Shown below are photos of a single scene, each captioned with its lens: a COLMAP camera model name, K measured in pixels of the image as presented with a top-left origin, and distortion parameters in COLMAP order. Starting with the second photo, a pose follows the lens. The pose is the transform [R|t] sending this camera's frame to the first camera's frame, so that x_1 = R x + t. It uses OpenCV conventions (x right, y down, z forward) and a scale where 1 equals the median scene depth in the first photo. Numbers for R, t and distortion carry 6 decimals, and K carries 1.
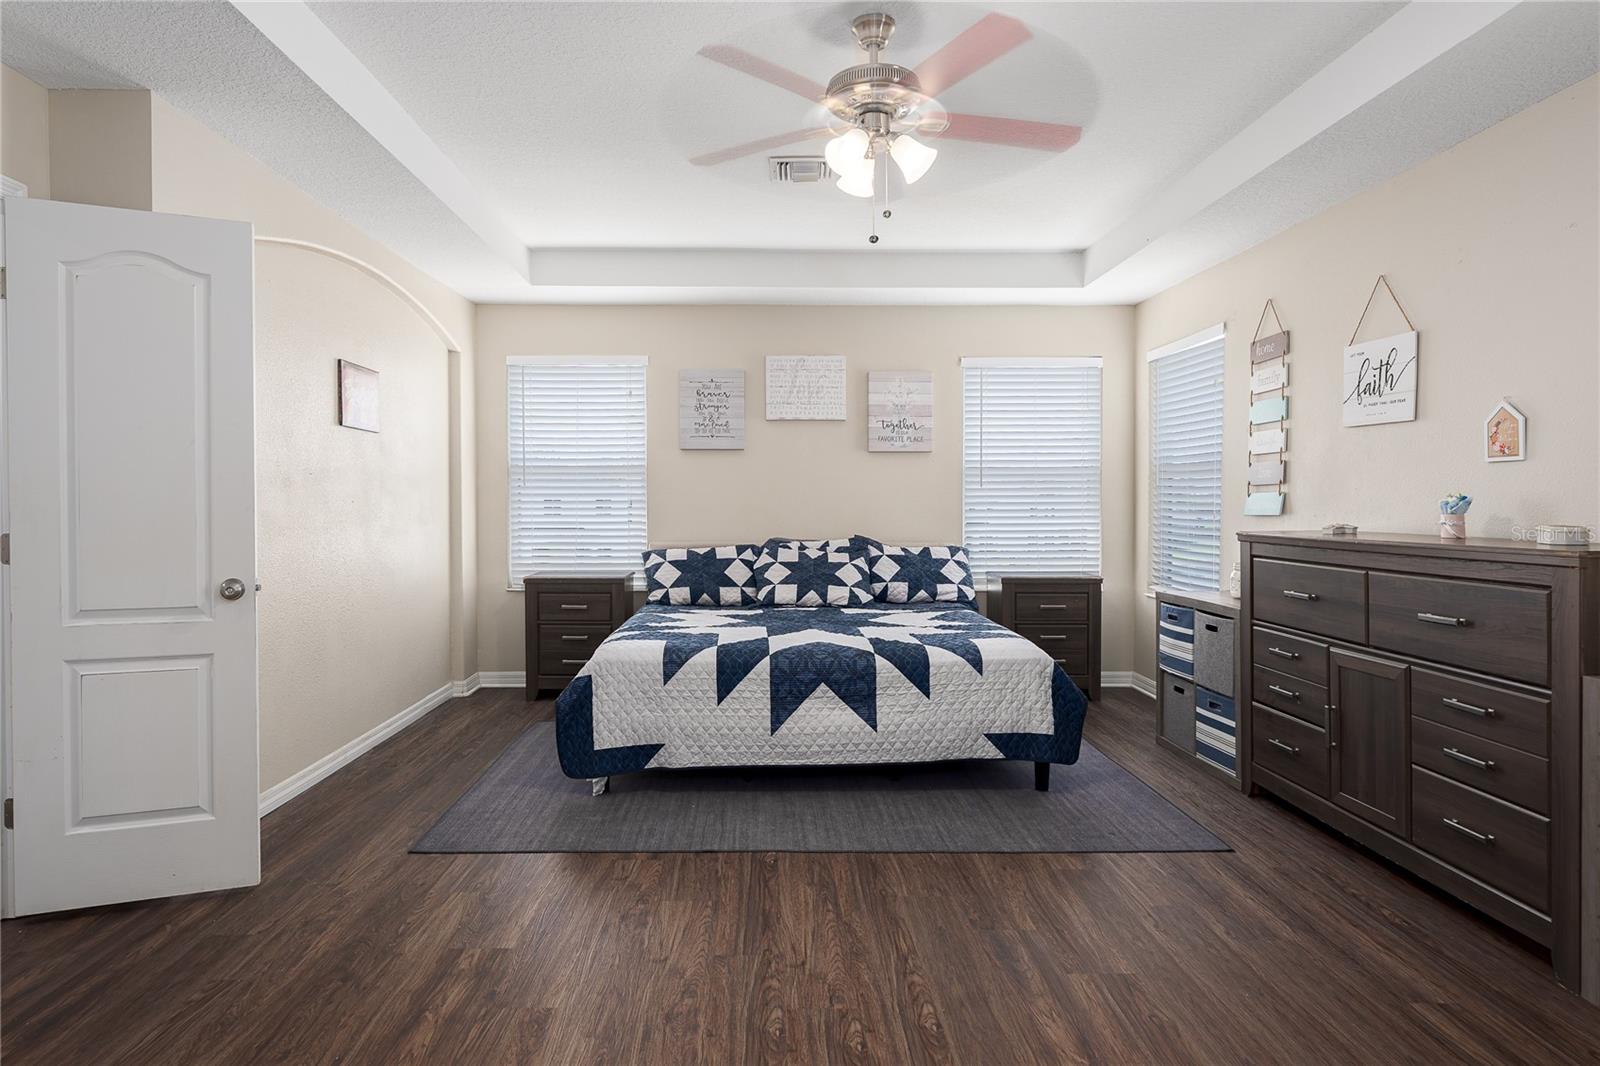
lens RADIAL K [[895.8, 0, 798.0], [0, 895.8, 511.2], [0, 0, 1]] dist [0.000050, -0.000238]
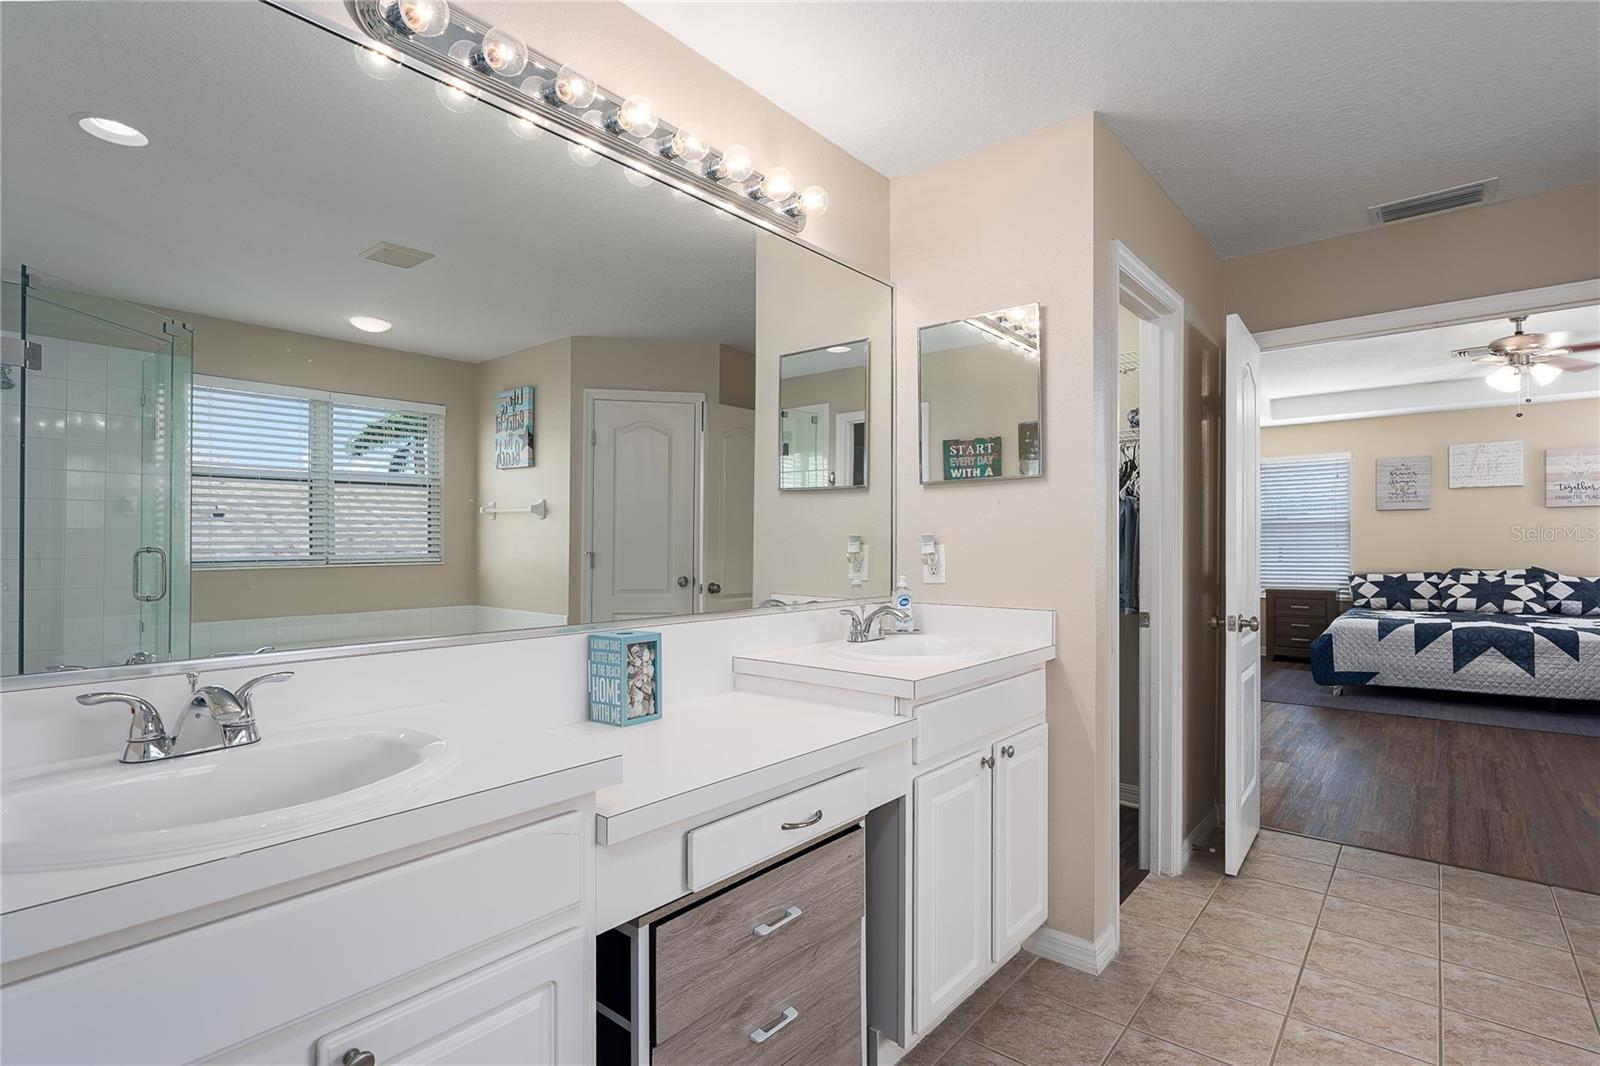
lens RADIAL K [[768.9, 0, 801.8], [0, 768.9, 548.7], [0, 0, 1]] dist [0.002056, 0.000339]
pose [[0.742321, -0.001006, -0.670044, 0.024825], [-0.003479, 0.999980, -0.005355, 0.008802], [0.670036, 0.006307, 0.742302, -0.729931]]
